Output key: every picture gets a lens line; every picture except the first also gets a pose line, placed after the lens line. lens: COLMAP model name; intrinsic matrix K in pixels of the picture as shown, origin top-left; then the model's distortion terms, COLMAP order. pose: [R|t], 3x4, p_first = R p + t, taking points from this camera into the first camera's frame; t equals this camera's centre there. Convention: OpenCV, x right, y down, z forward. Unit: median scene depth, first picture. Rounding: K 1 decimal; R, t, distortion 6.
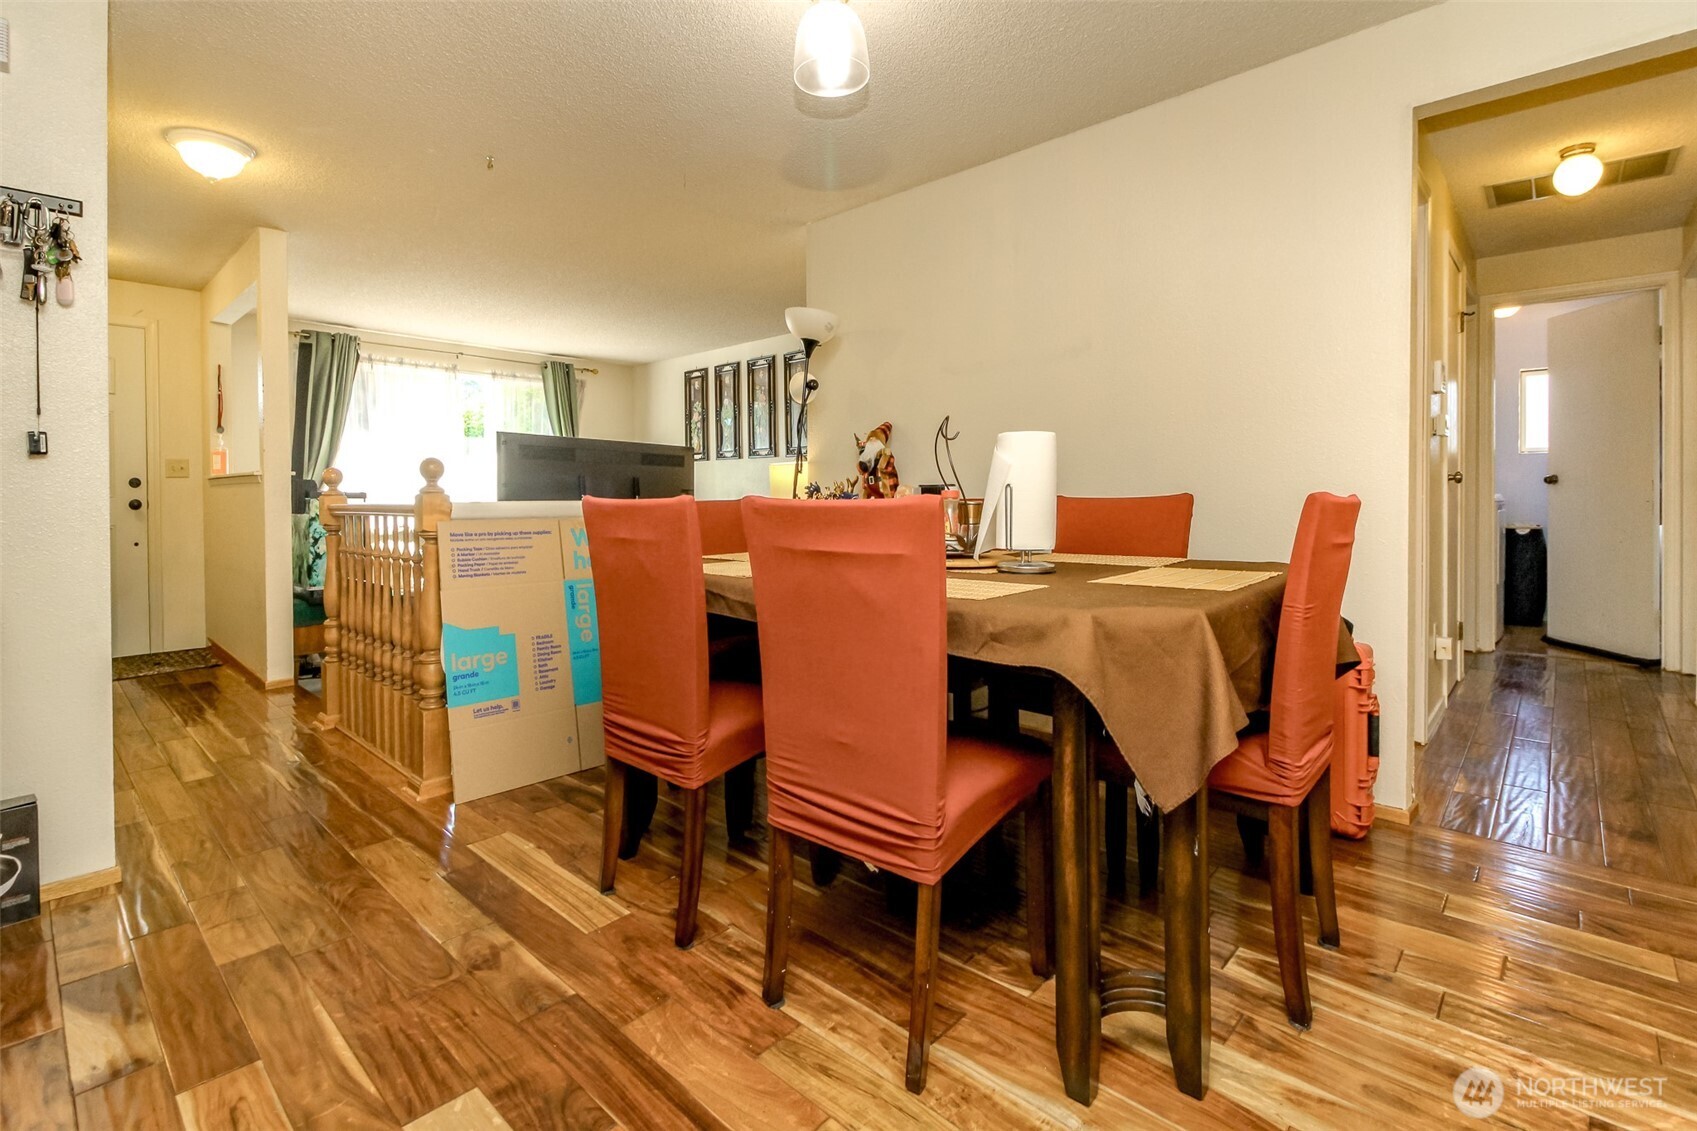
lens RADIAL K [[770.2, 0, 849.5], [0, 770.2, 545.7], [0, 0, 1]] dist [0.000811, -0.000112]
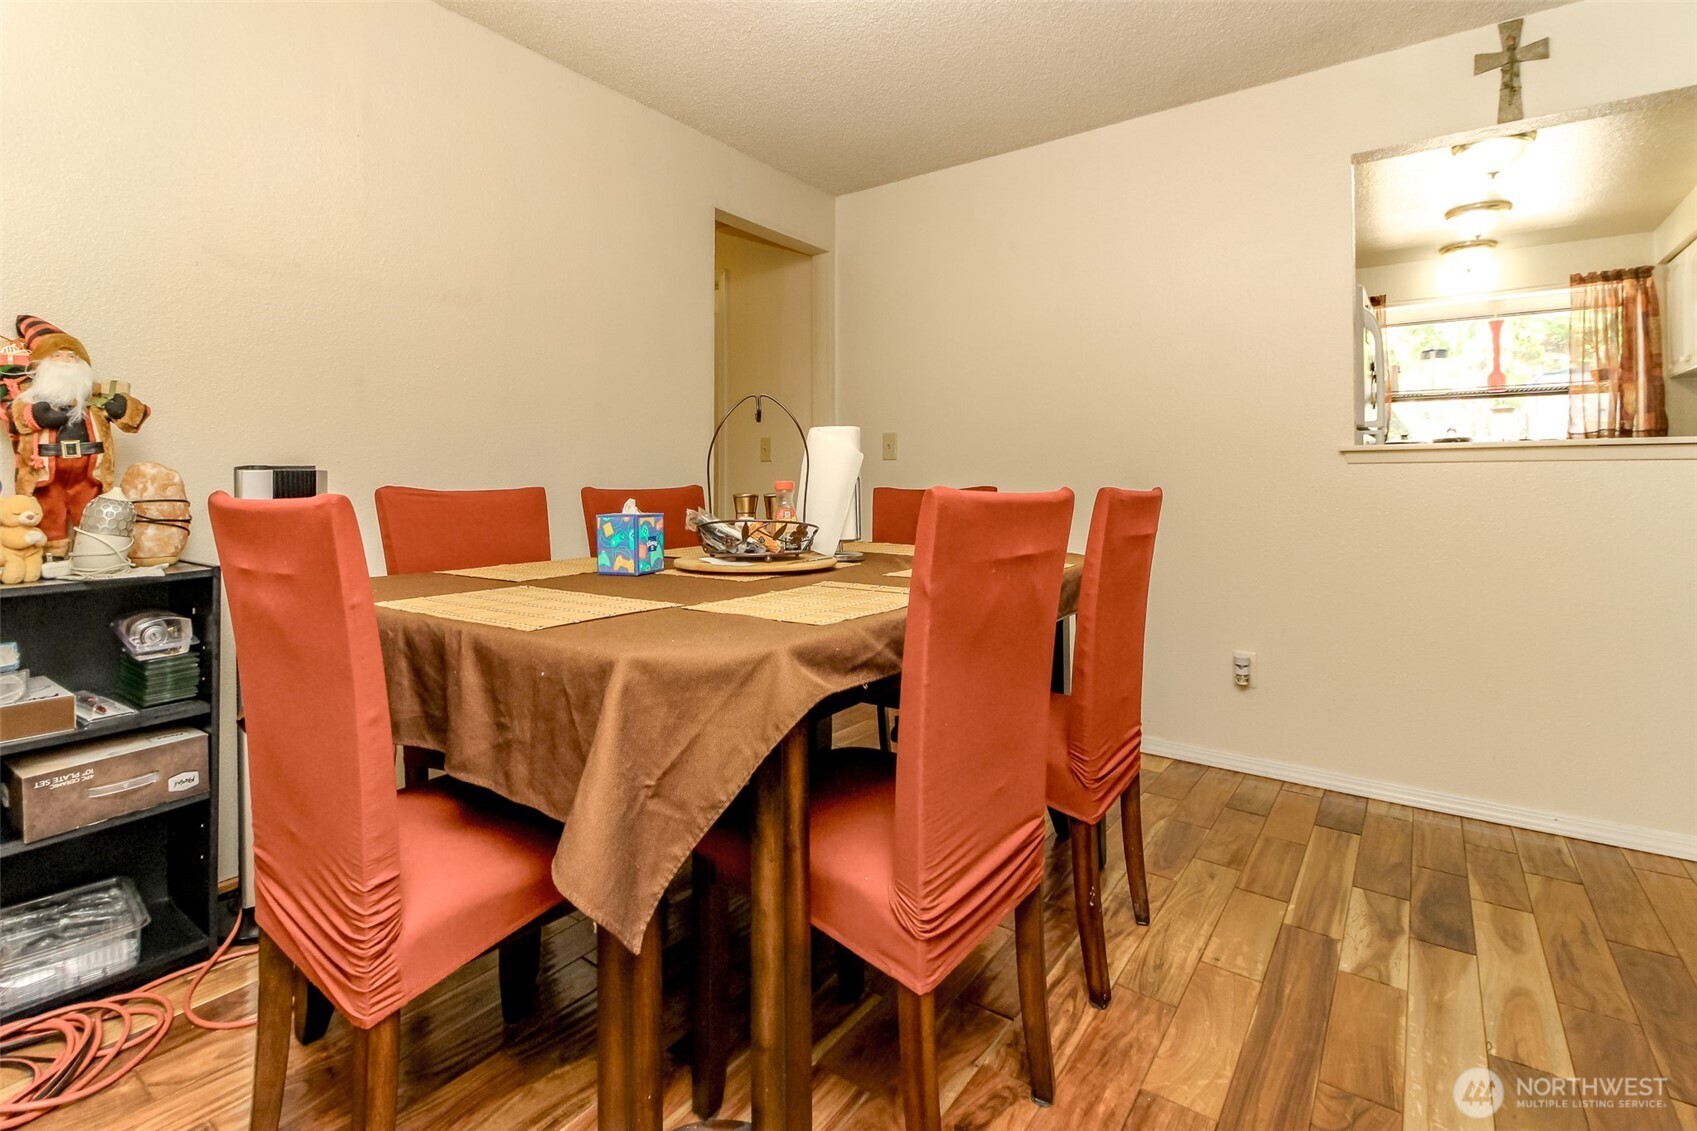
lens RADIAL K [[770.2, 0, 849.5], [0, 770.2, 545.7], [0, 0, 1]] dist [0.000811, -0.000112]
pose [[-0.100809, -0.072466, 0.992263, -0.885493], [0.062116, 0.994940, 0.078972, -0.077151], [-0.992965, 0.069597, -0.095797, 1.211933]]
